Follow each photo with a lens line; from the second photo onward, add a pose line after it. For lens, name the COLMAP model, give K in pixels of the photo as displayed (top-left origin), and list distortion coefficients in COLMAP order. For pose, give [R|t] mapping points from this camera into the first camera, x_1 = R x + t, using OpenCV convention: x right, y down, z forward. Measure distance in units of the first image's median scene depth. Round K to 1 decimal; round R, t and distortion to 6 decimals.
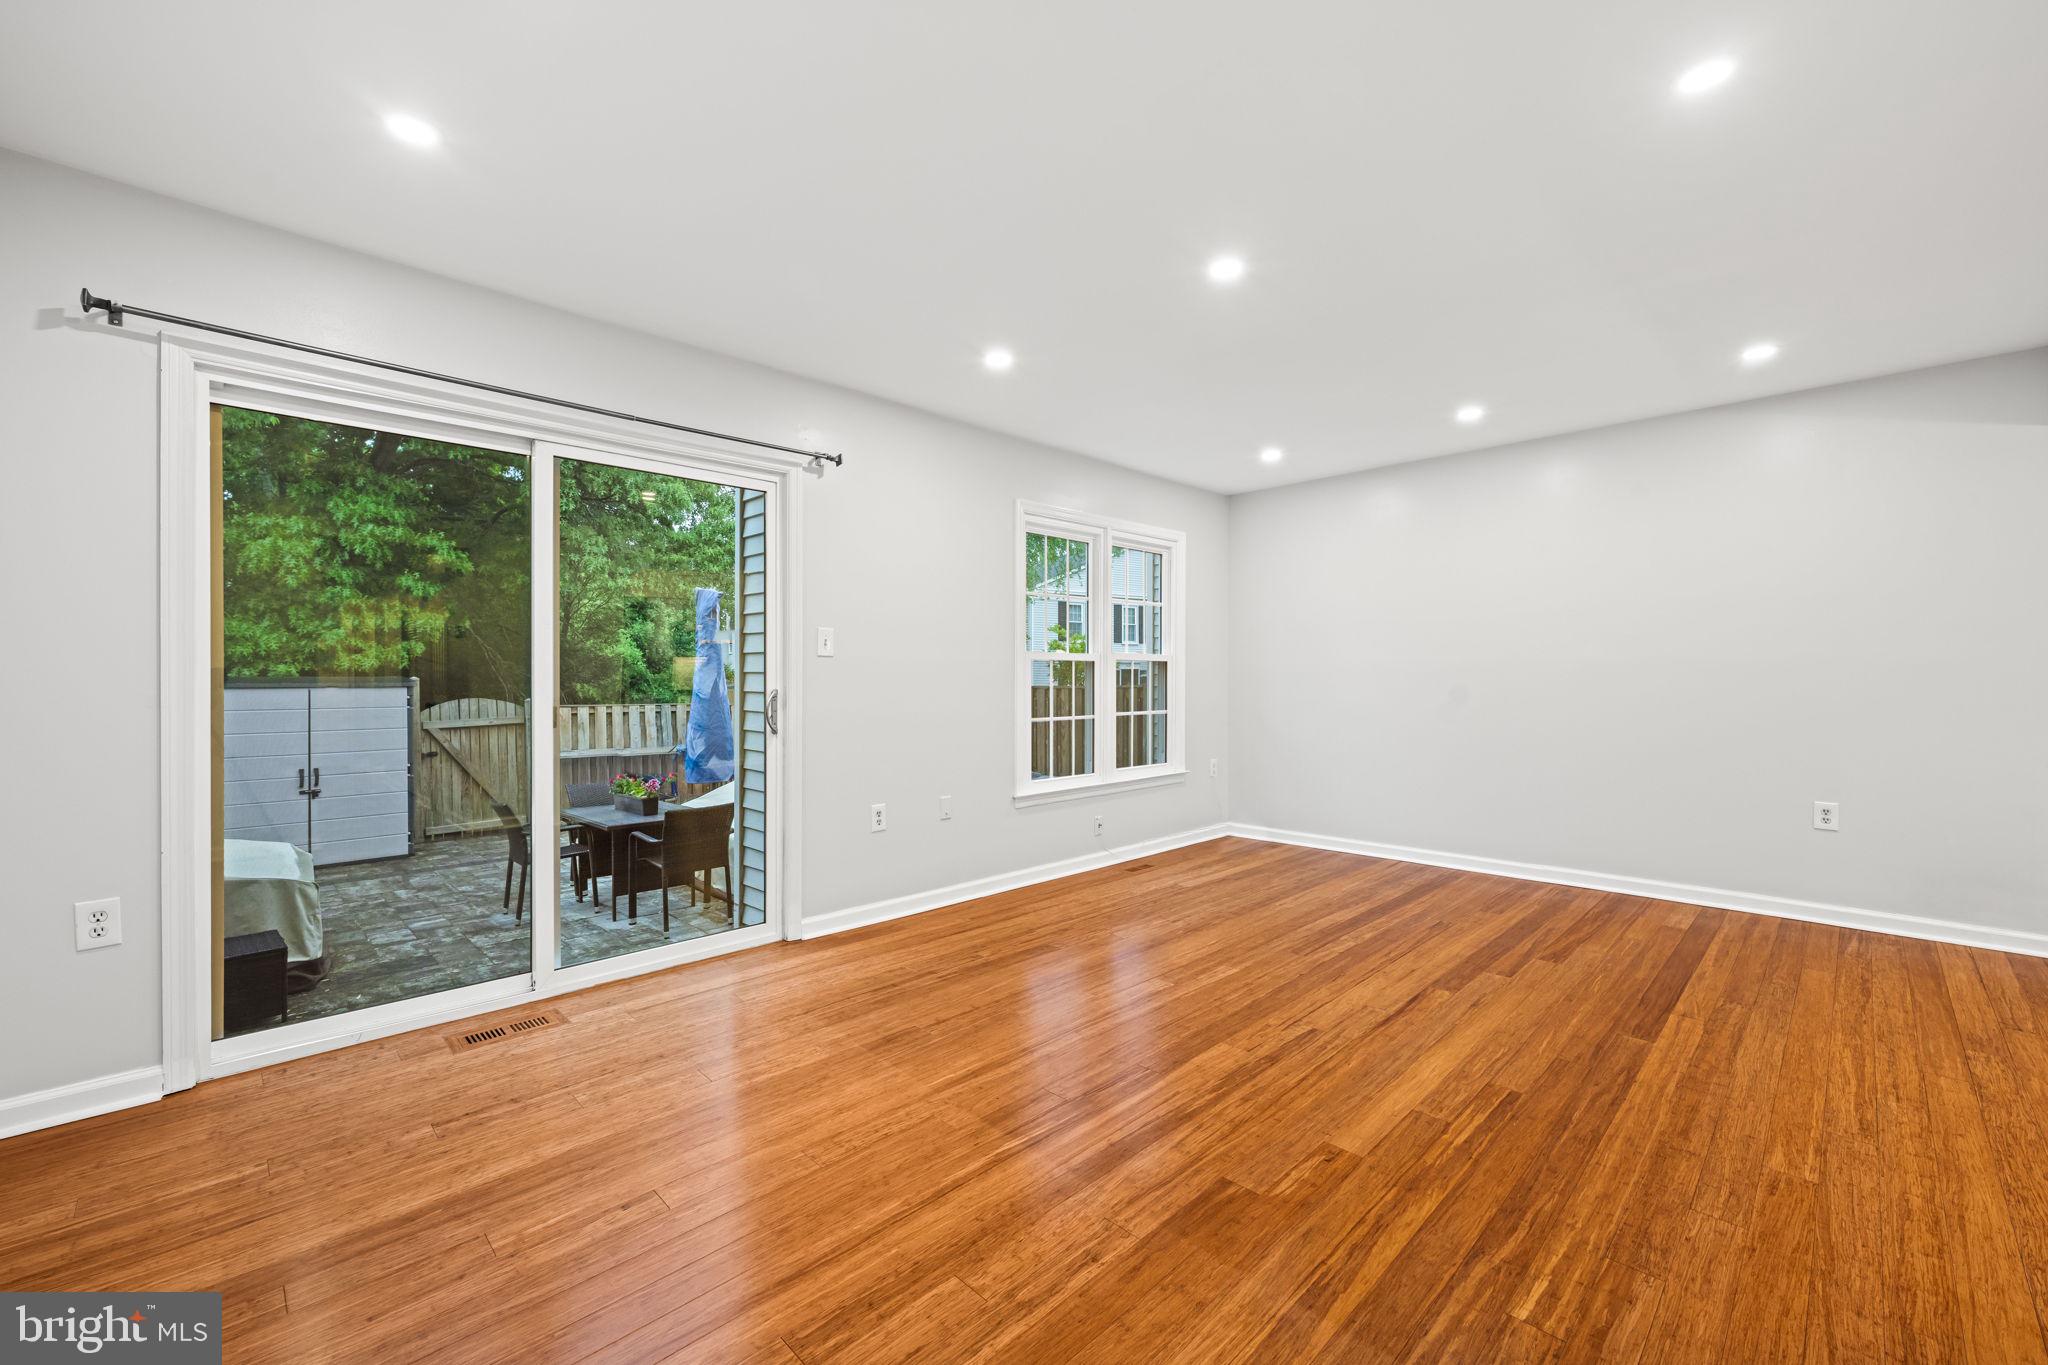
lens RADIAL K [[812.4, 0, 1040.5], [0, 812.4, 678.5], [0, 0, 1]] dist [-0.002028, 0.000108]
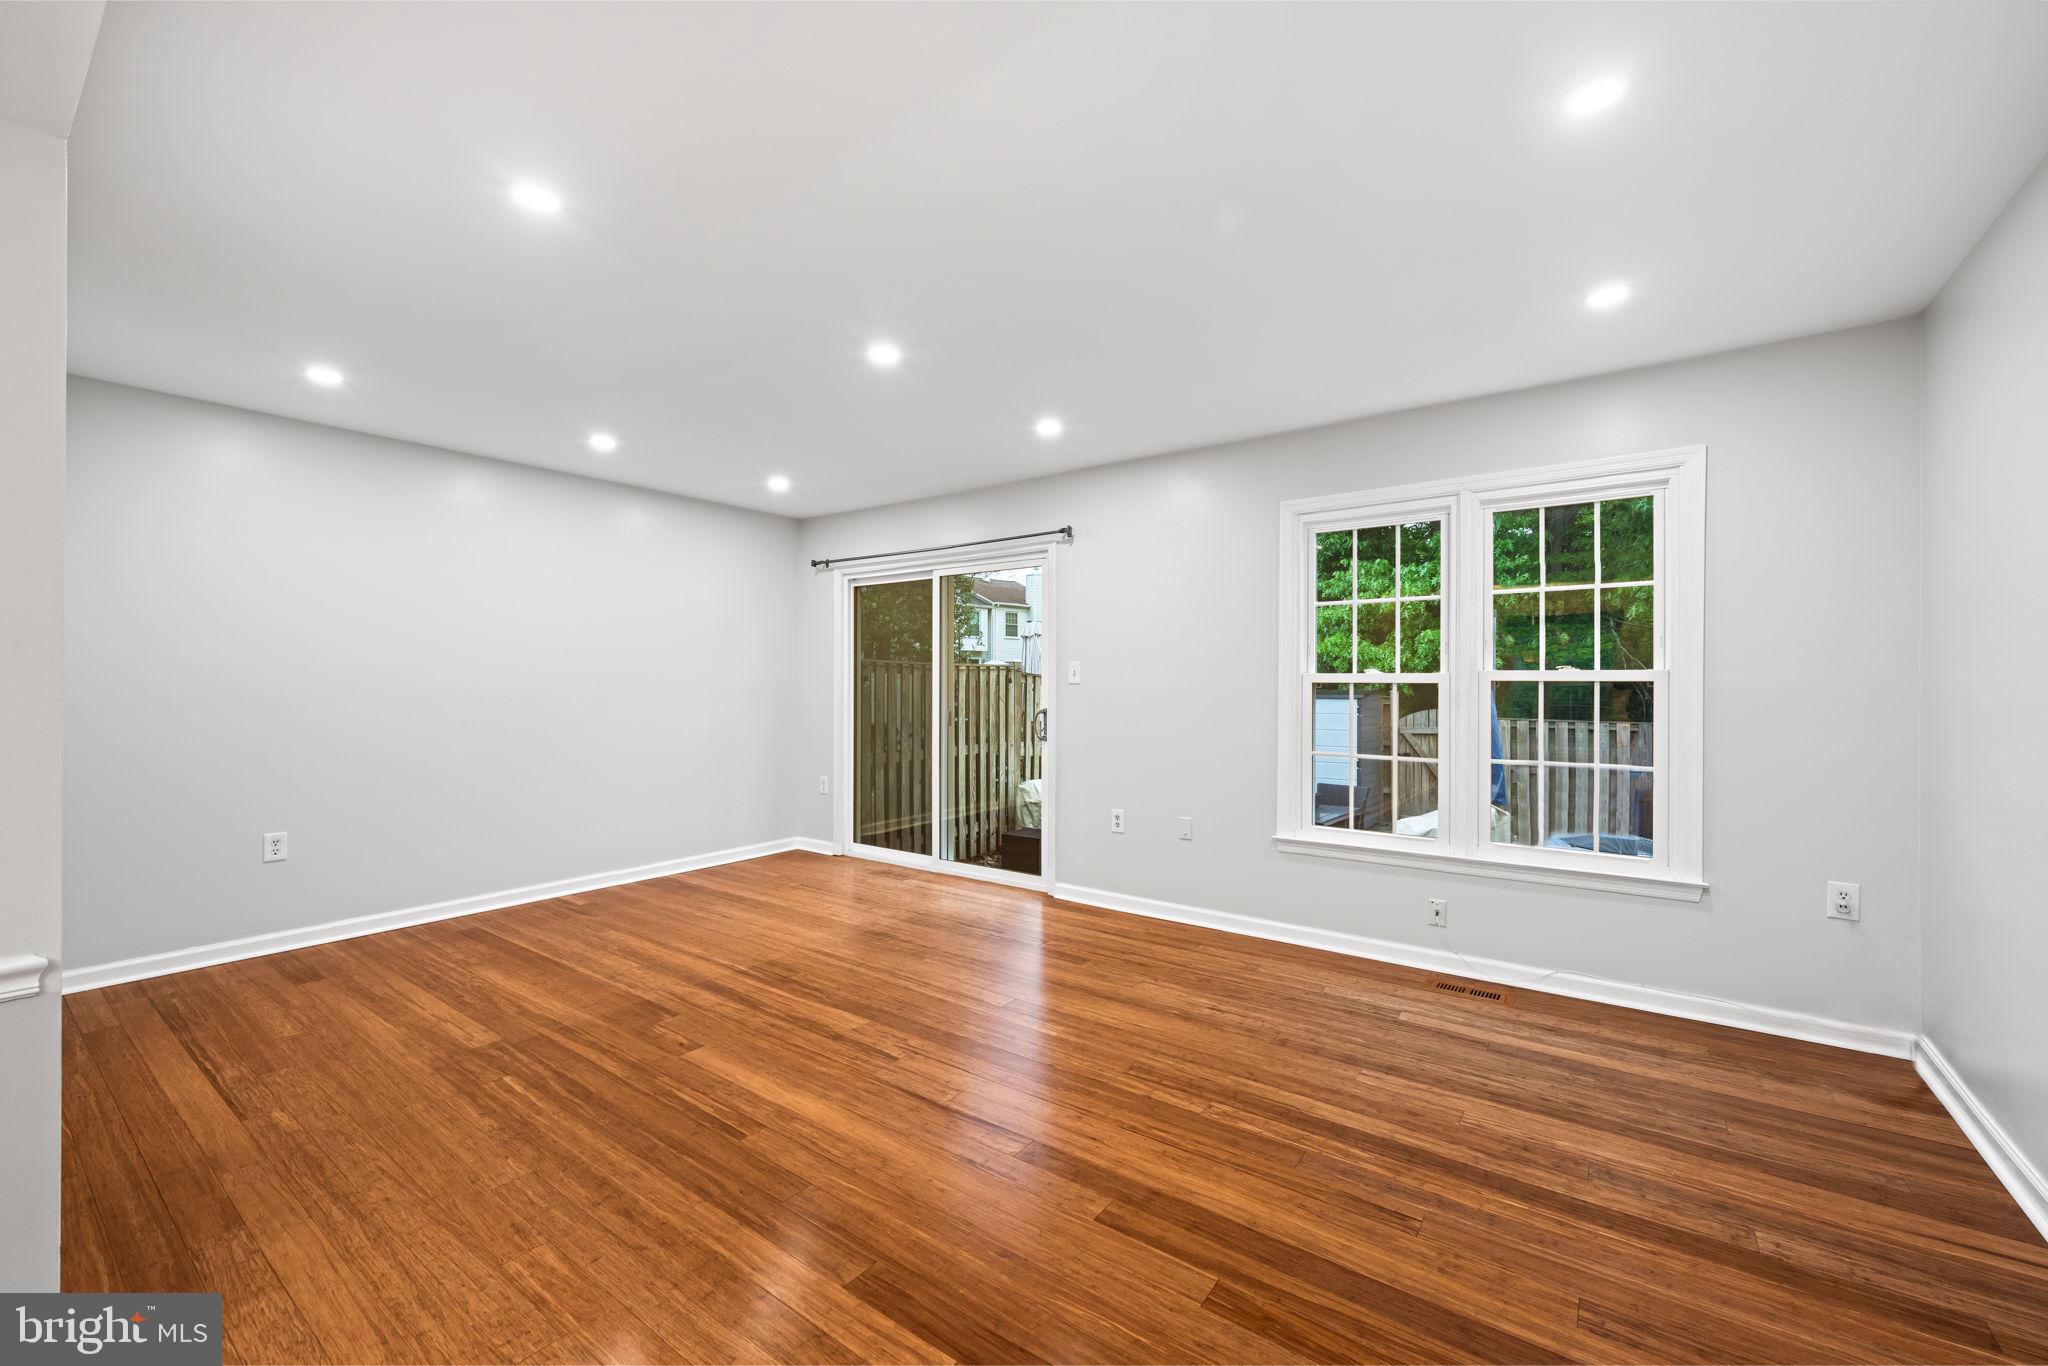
lens RADIAL K [[810.2, 0, 1025.3], [0, 810.2, 688.7], [0, 0, 1]] dist [-0.000737, -0.000200]
pose [[0.163213, 0.006532, -0.986569, 1.324072], [-0.003271, 0.999976, 0.006080, -0.036812], [0.986585, 0.002235, 0.163231, 0.965078]]
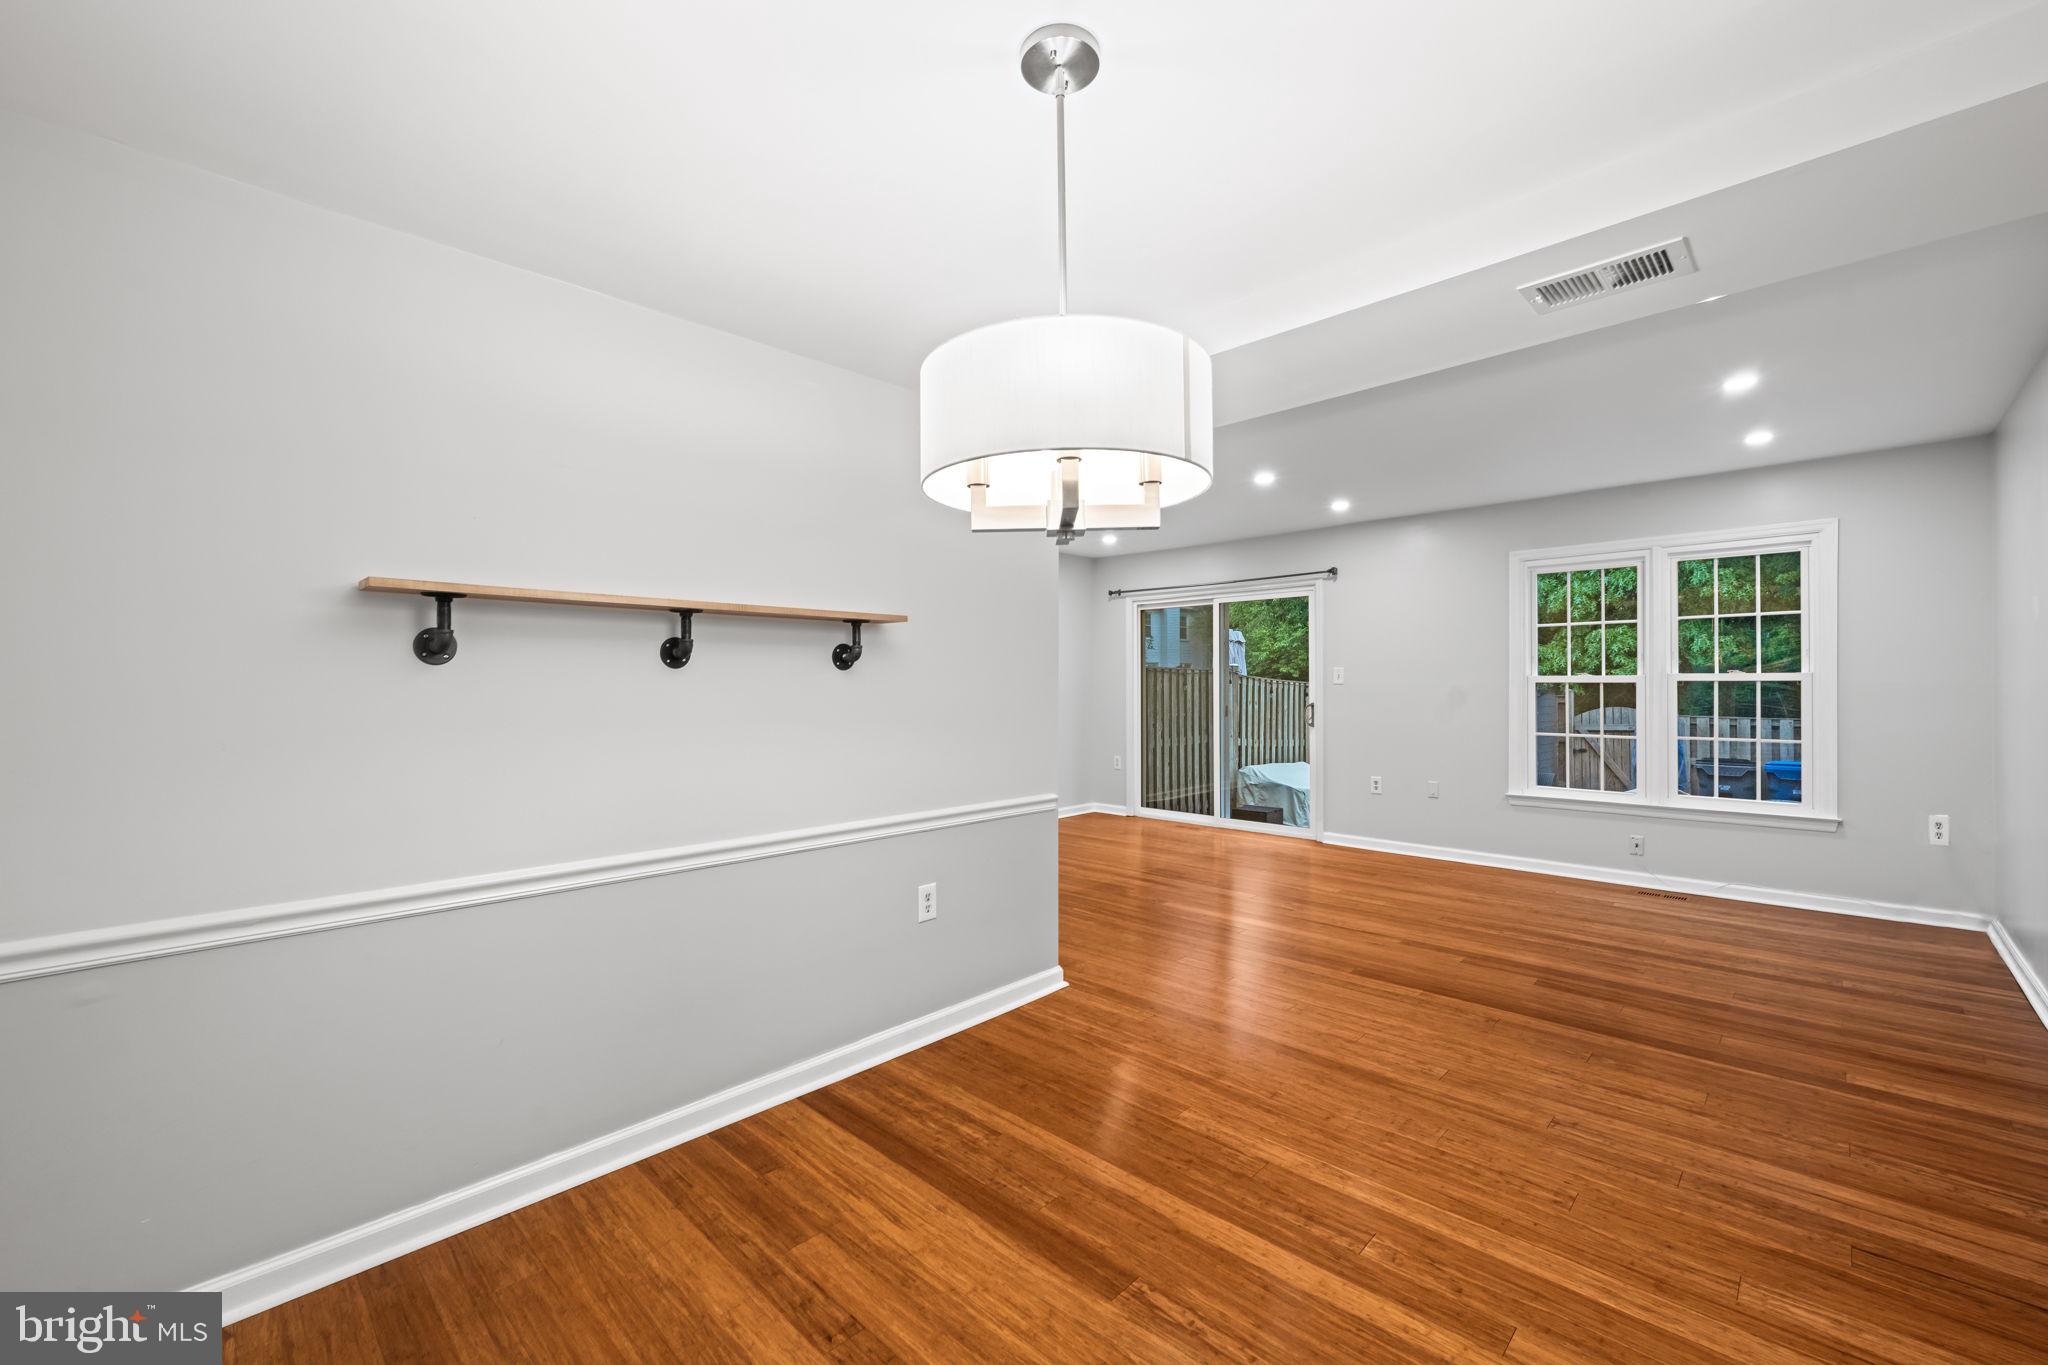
lens RADIAL K [[832.9, 0, 1033.5], [0, 832.9, 687.1], [0, 0, 1]] dist [-0.001595, -0.000029]
pose [[0.037408, 0.002997, -0.999296, 1.993182], [0.001256, 0.999995, 0.003046, -0.037054], [0.999299, -0.001369, 0.037404, 0.385762]]
